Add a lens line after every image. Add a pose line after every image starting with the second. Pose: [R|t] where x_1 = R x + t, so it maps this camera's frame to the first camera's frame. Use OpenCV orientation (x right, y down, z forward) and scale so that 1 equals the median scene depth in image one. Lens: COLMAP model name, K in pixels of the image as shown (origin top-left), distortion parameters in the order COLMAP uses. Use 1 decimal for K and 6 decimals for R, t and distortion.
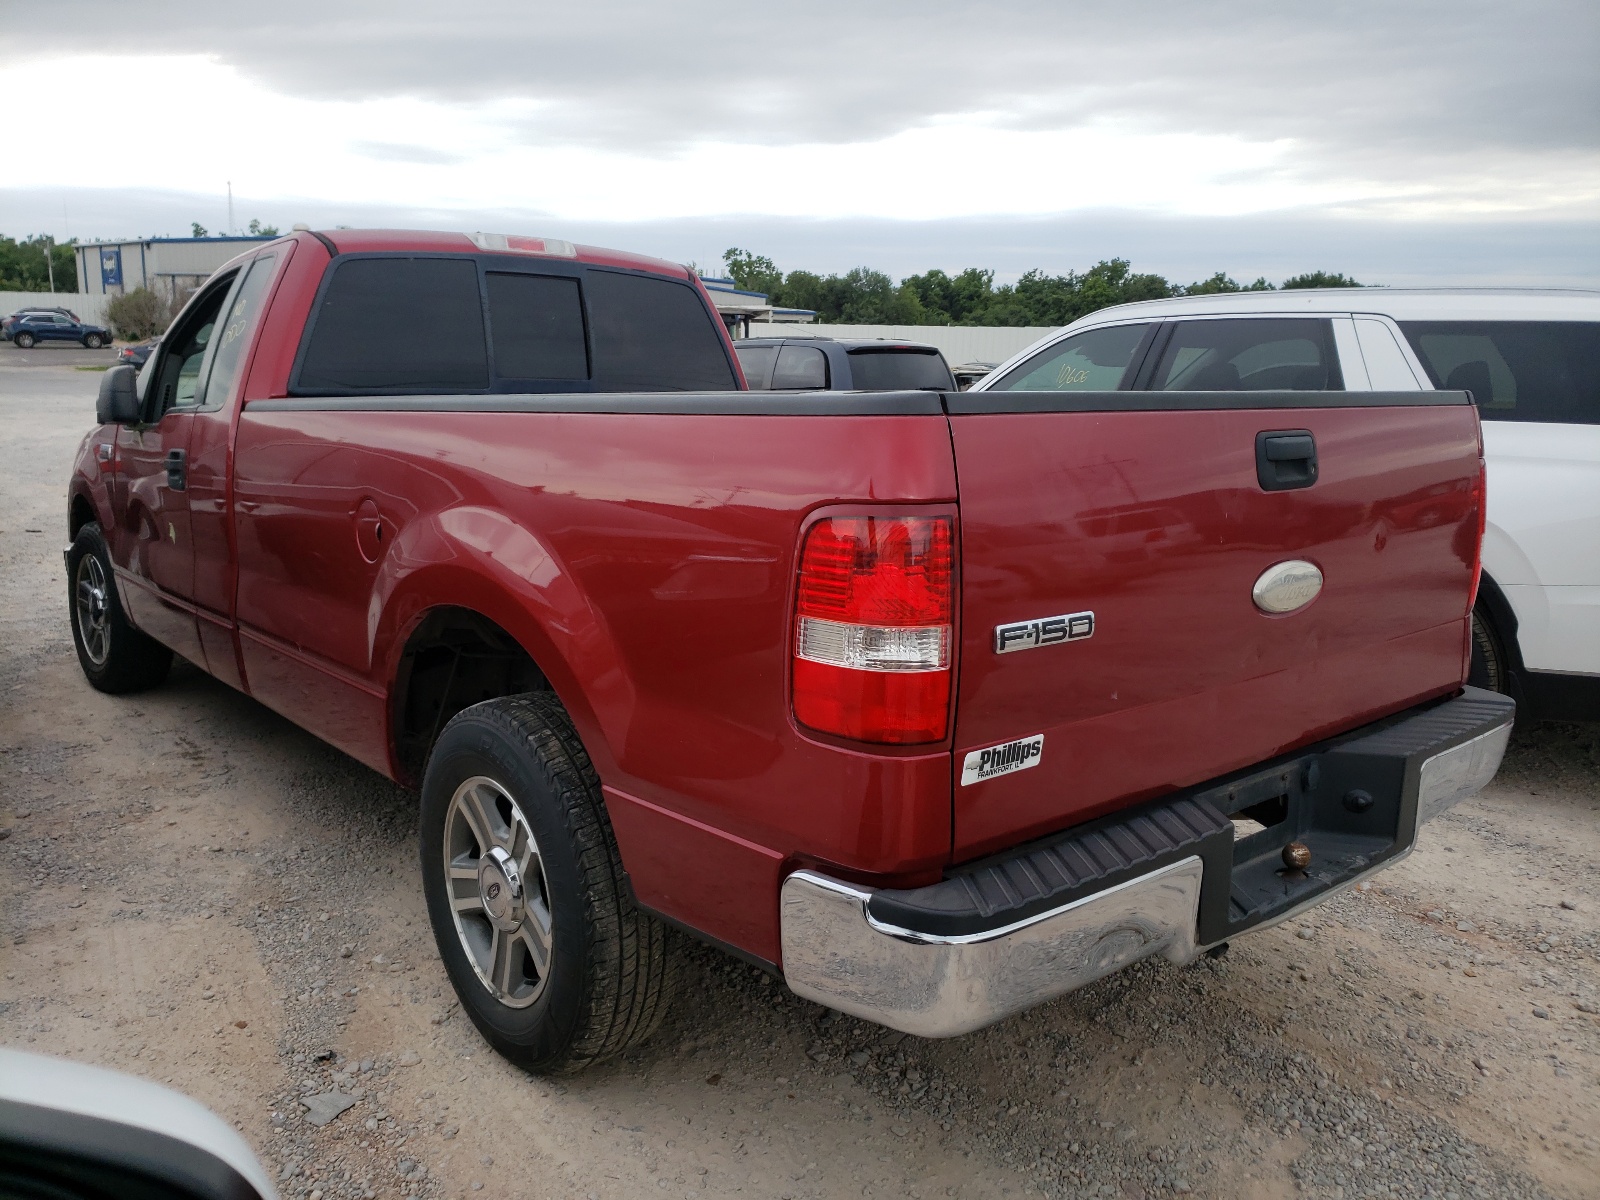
lens RADIAL K [[1279.1, 0, 800.0], [0, 1279.1, 600.0], [0, 0, 1]] dist [0.003389, 0.005121]
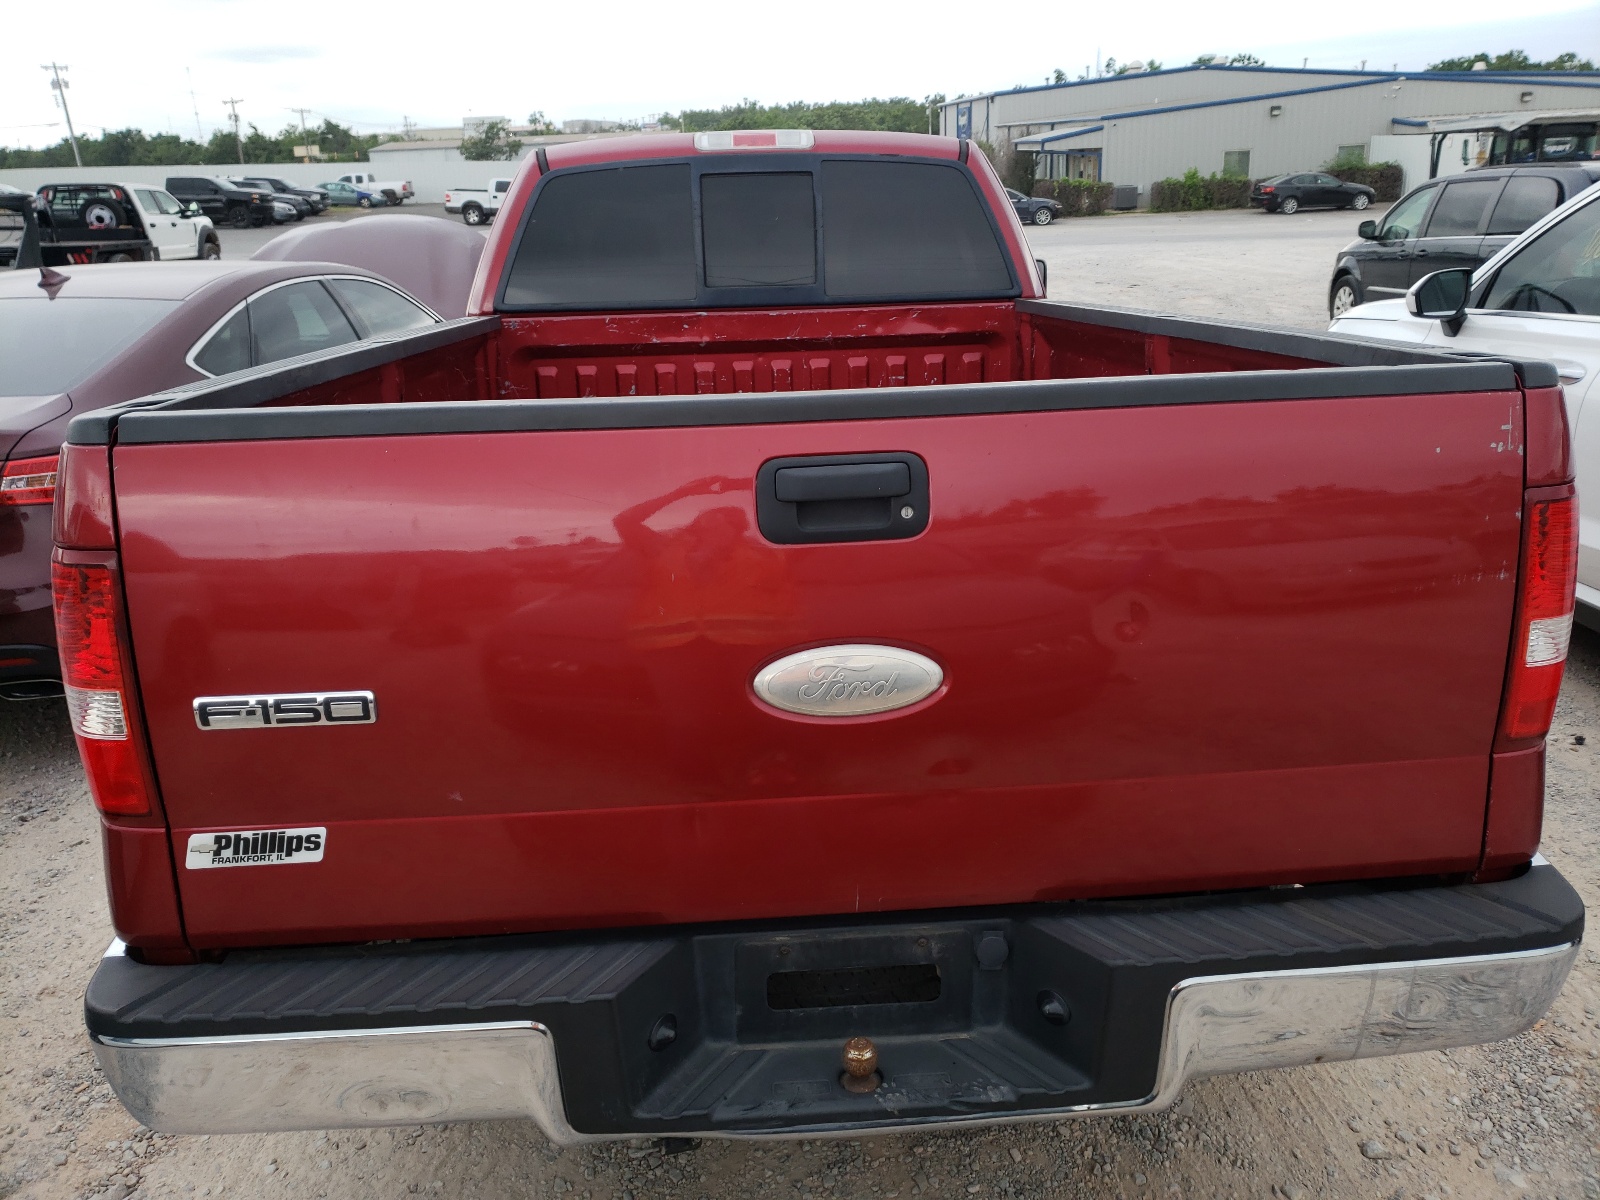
lens RADIAL K [[1279.1, 0, 800.0], [0, 1279.1, 600.0], [0, 0, 1]] dist [0.003389, 0.005121]
pose [[0.801277, 0.134312, -0.583023, 0.905910], [-0.061946, 0.987863, 0.142440, -0.178164], [0.595079, -0.078018, 0.799872, 0.540263]]
